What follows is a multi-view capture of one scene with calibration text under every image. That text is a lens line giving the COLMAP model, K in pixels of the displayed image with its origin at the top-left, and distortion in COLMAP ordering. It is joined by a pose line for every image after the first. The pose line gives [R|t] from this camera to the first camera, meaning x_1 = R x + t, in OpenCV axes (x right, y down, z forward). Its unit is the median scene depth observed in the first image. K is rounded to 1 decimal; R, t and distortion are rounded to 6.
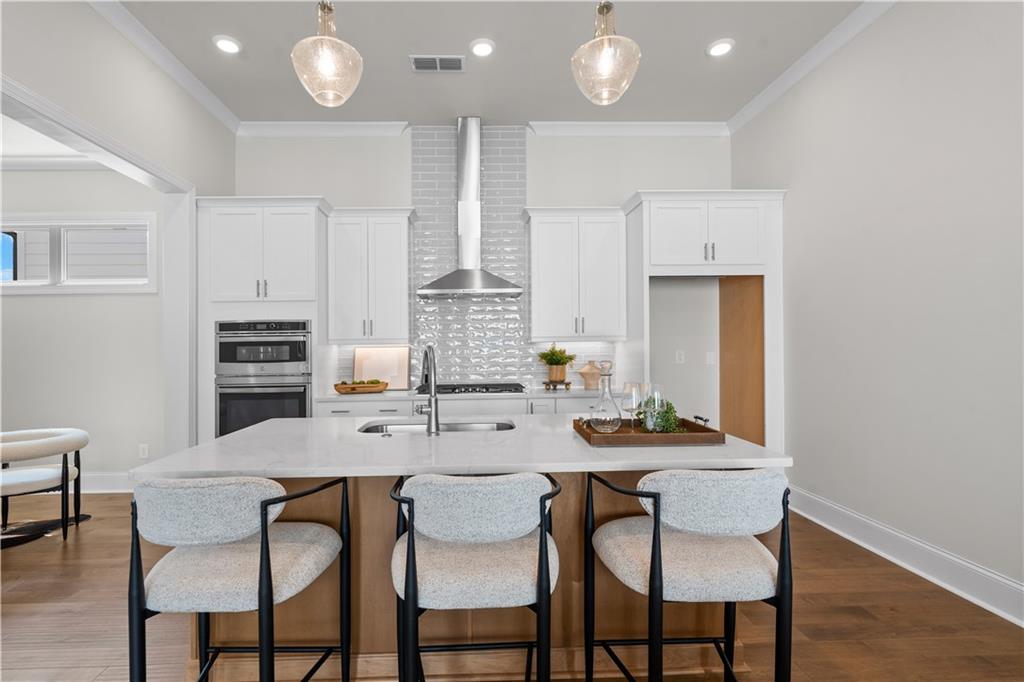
lens RADIAL K [[467.3, 0, 510.3], [0, 467.3, 350.3], [0, 0, 1]] dist [-0.001916, 0.000086]
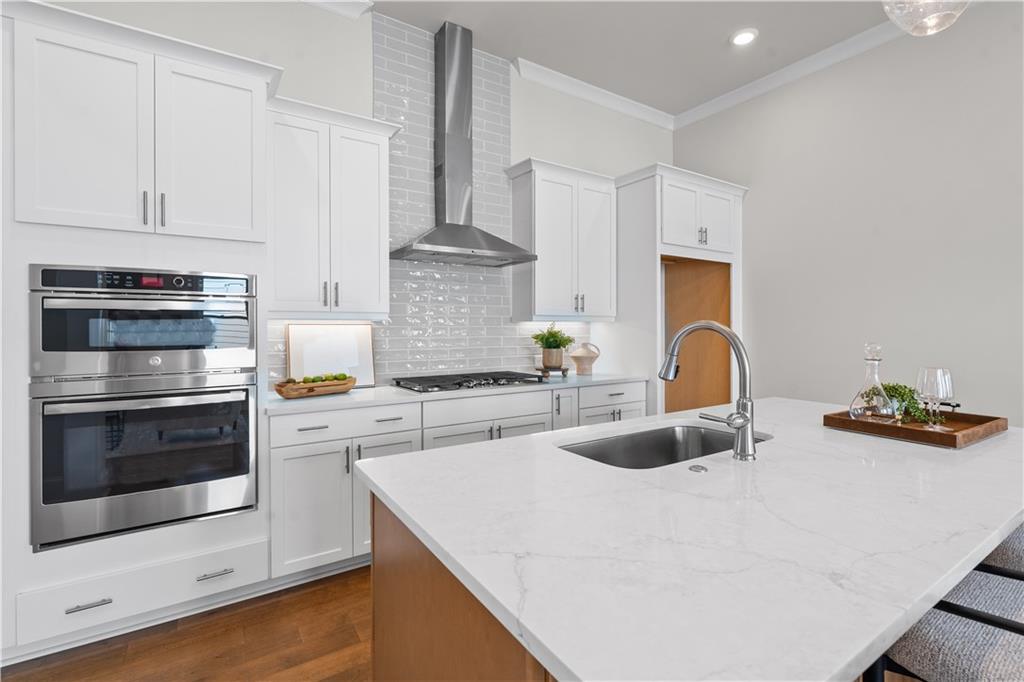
lens RADIAL K [[458.4, 0, 531.5], [0, 458.4, 331.4], [0, 0, 1]] dist [0.000938, 0.000108]
pose [[0.864041, 0.007651, 0.503364, -0.380611], [-0.006044, 0.999970, -0.004825, 0.004716], [-0.503386, 0.001127, 0.864061, 0.305146]]
